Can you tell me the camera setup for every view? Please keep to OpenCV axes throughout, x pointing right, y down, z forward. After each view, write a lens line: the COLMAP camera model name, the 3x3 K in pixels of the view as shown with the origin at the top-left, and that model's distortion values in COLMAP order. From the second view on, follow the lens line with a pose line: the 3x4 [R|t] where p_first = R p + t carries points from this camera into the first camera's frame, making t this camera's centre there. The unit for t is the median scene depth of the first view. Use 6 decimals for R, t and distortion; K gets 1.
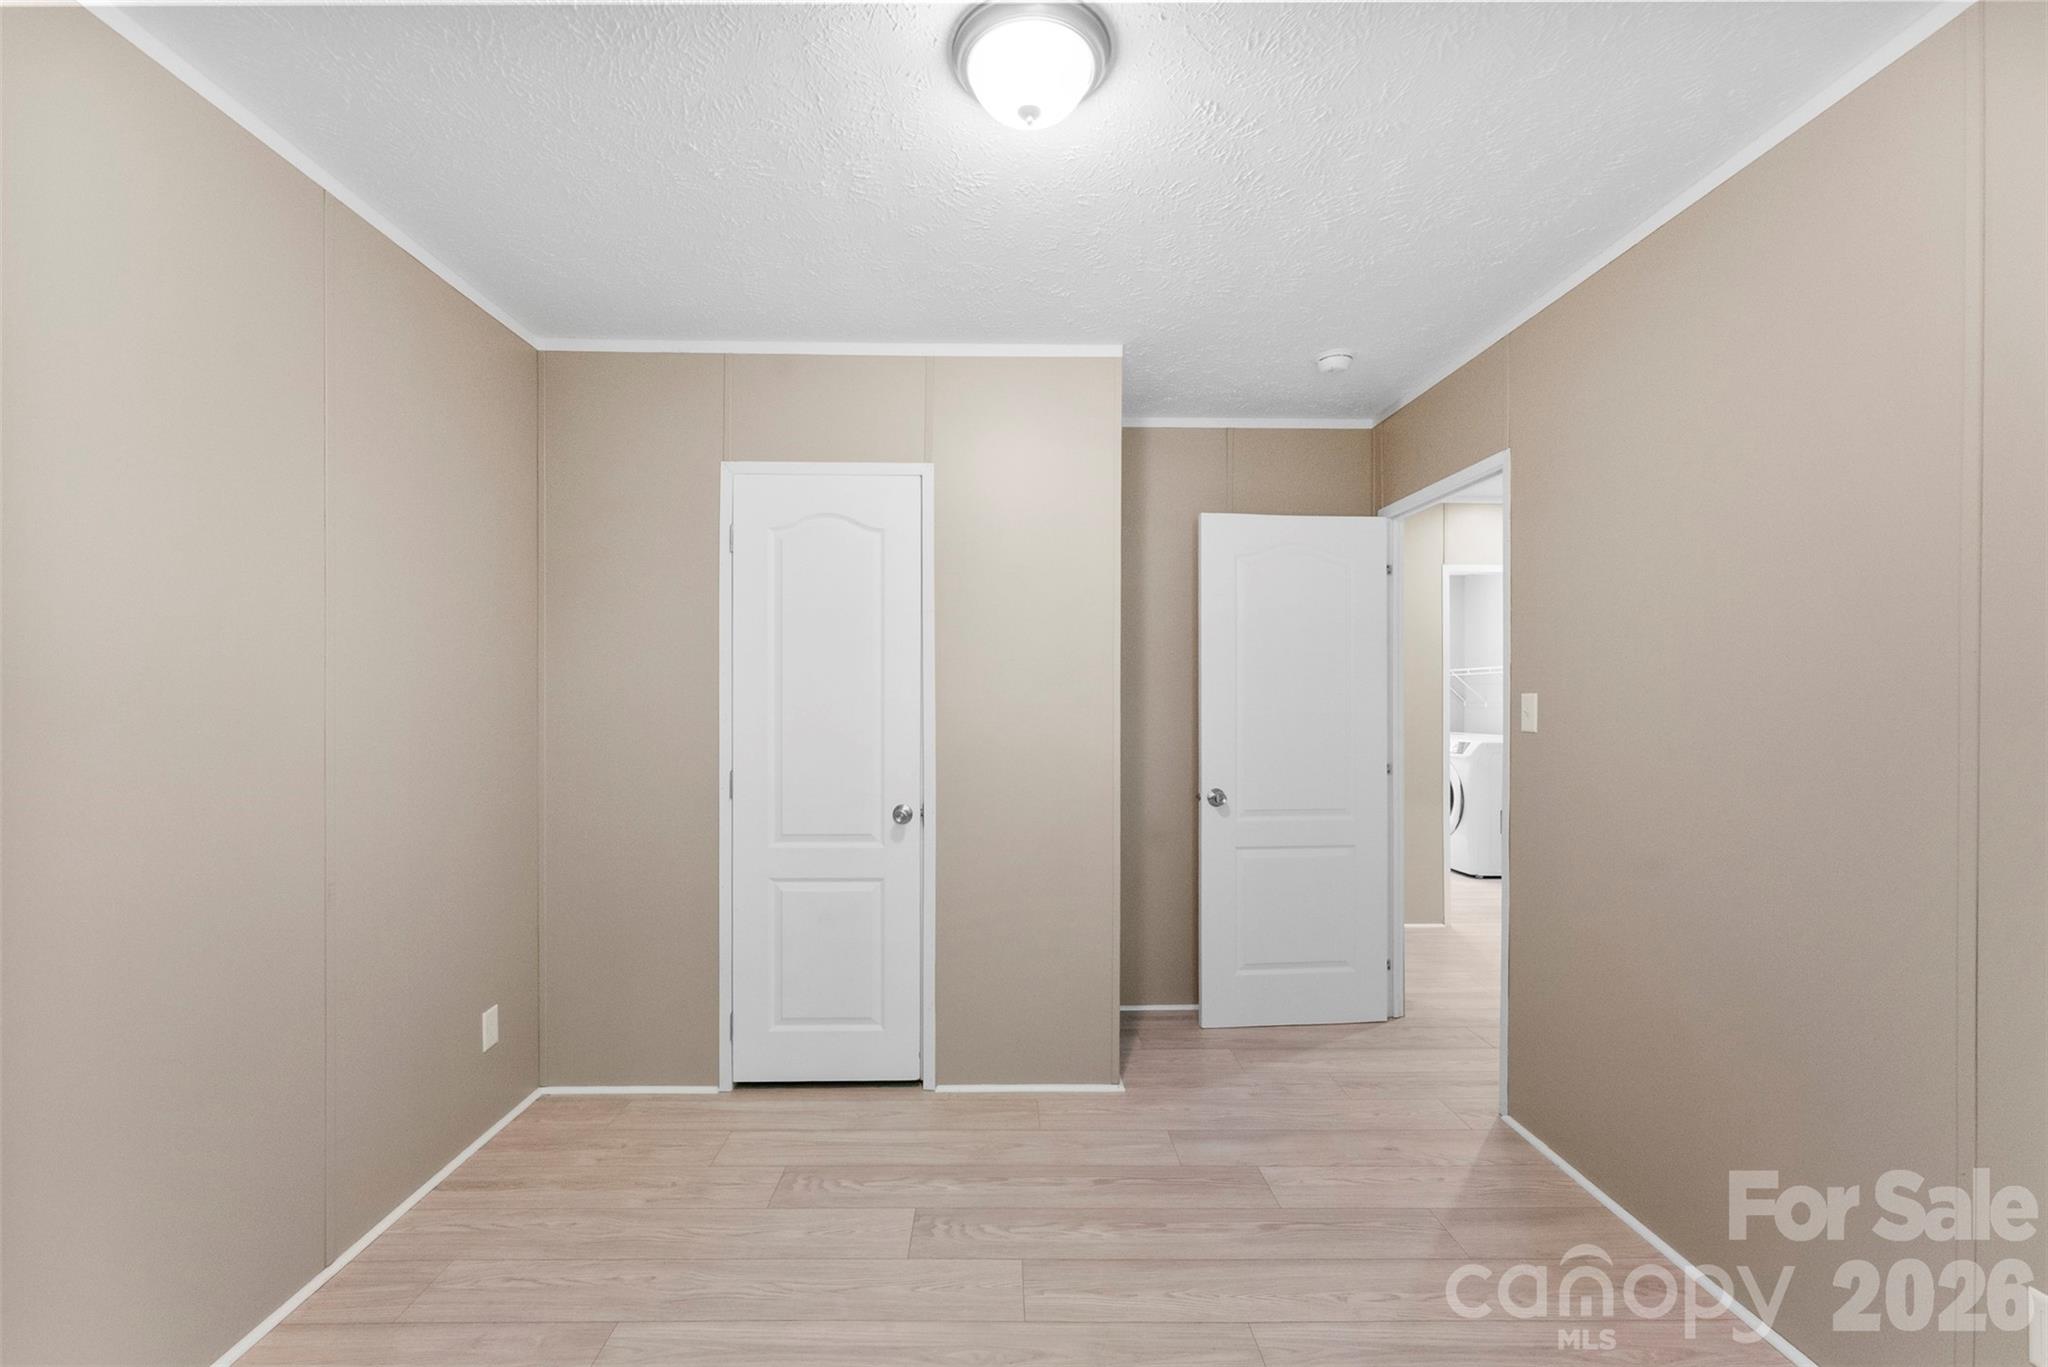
lens RADIAL K [[782.2, 0, 1018.3], [0, 782.2, 719.6], [0, 0, 1]] dist [-0.000852, 0.000068]
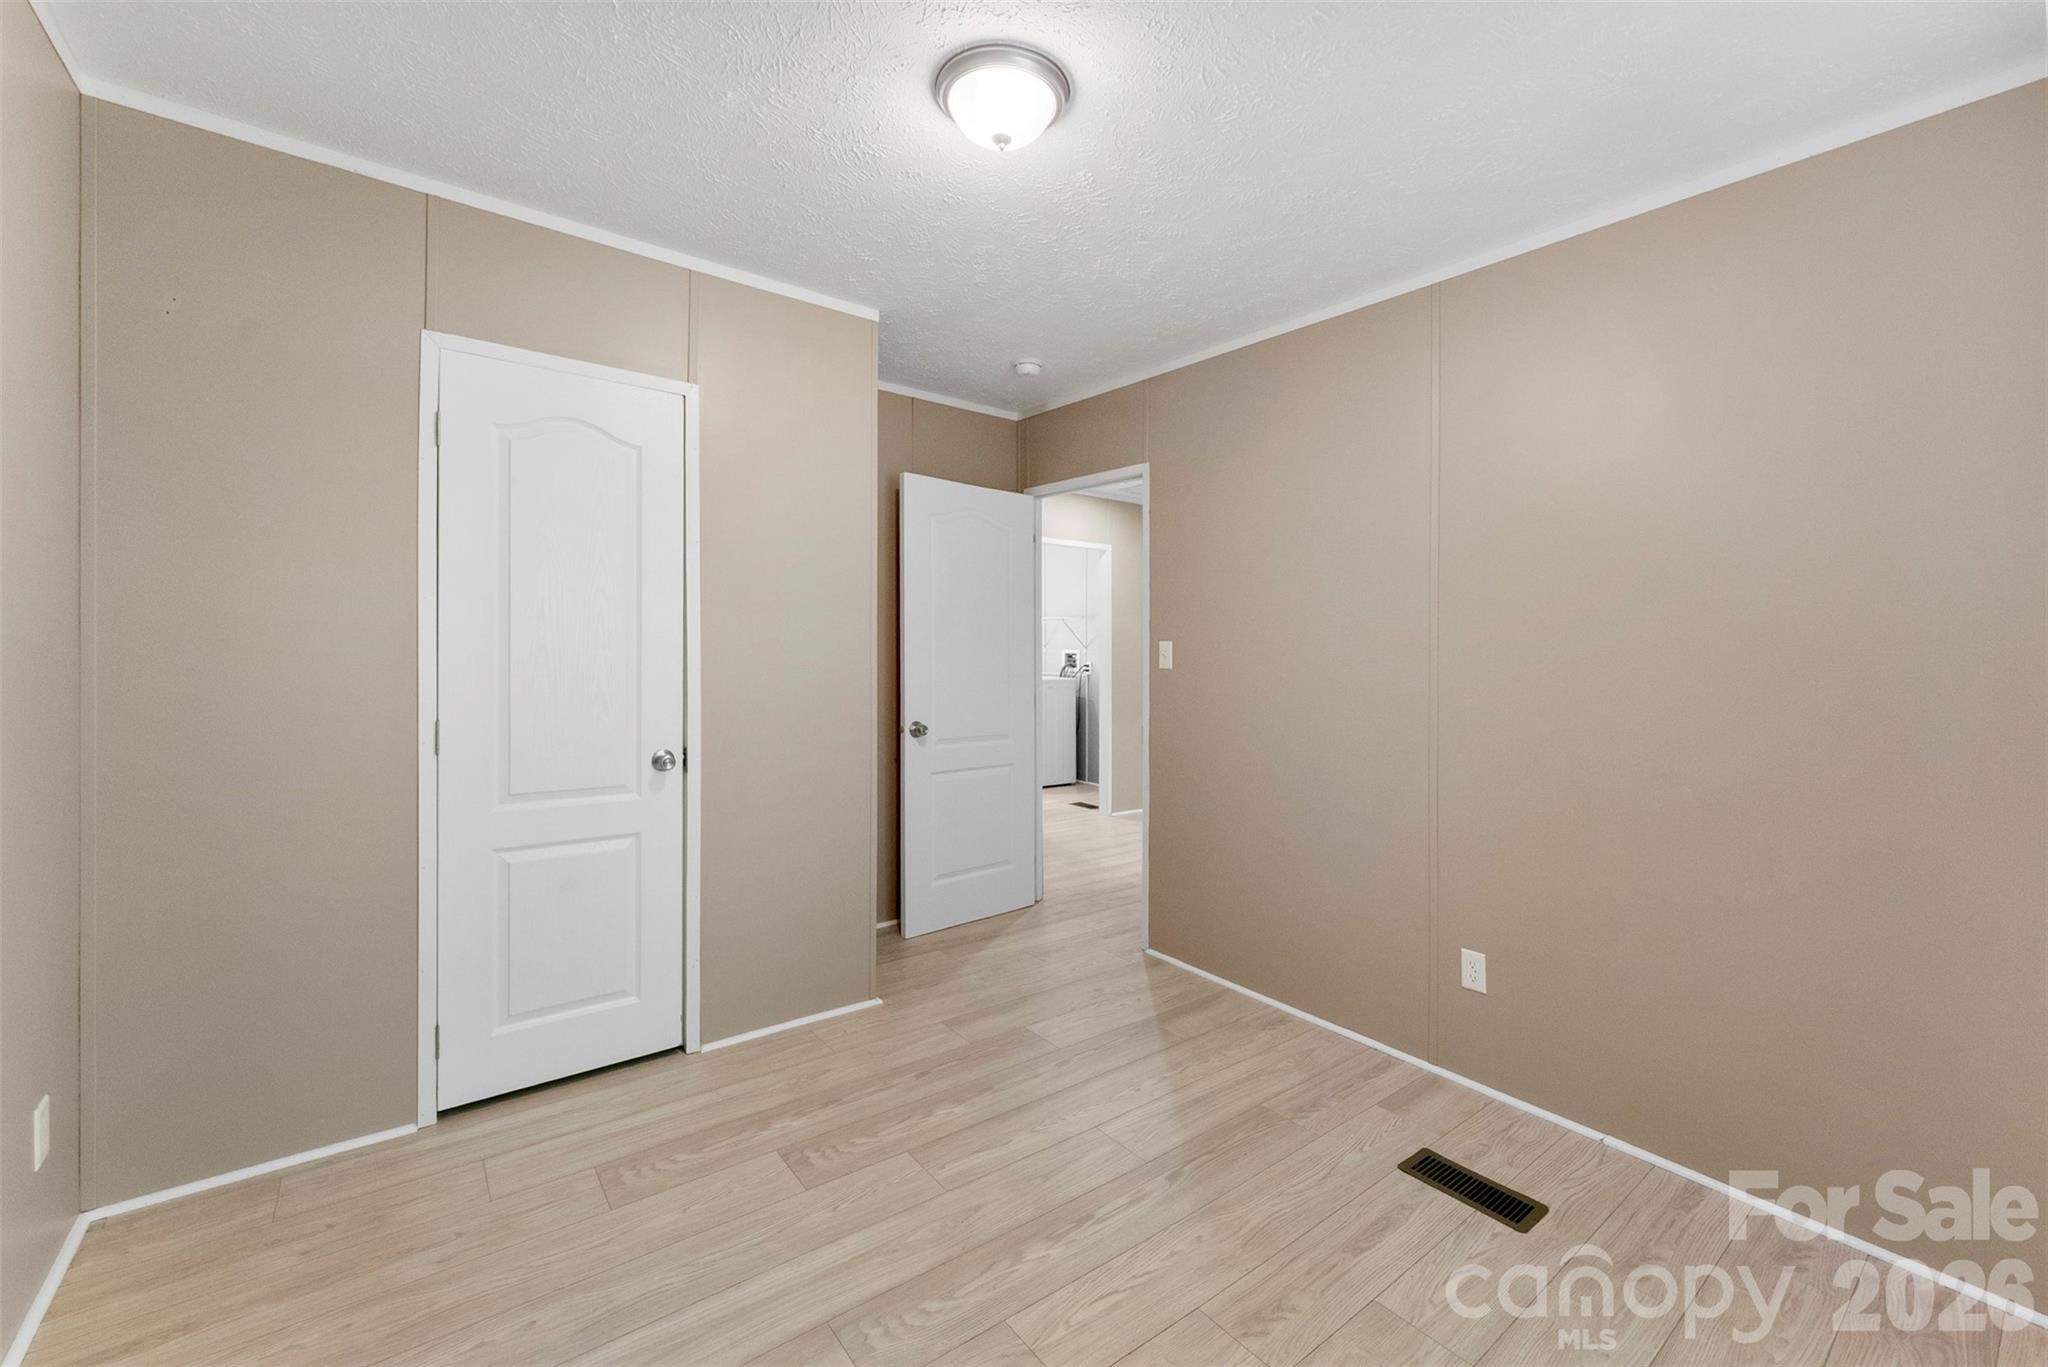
lens RADIAL K [[801.2, 0, 975.3], [0, 801.2, 660.5], [0, 0, 1]] dist [0.001001, -0.000072]
pose [[0.821117, 0.004463, 0.570743, -0.416912], [-0.003247, 0.999990, -0.003148, 0.006244], [-0.570751, 0.000732, 0.821123, 0.019623]]
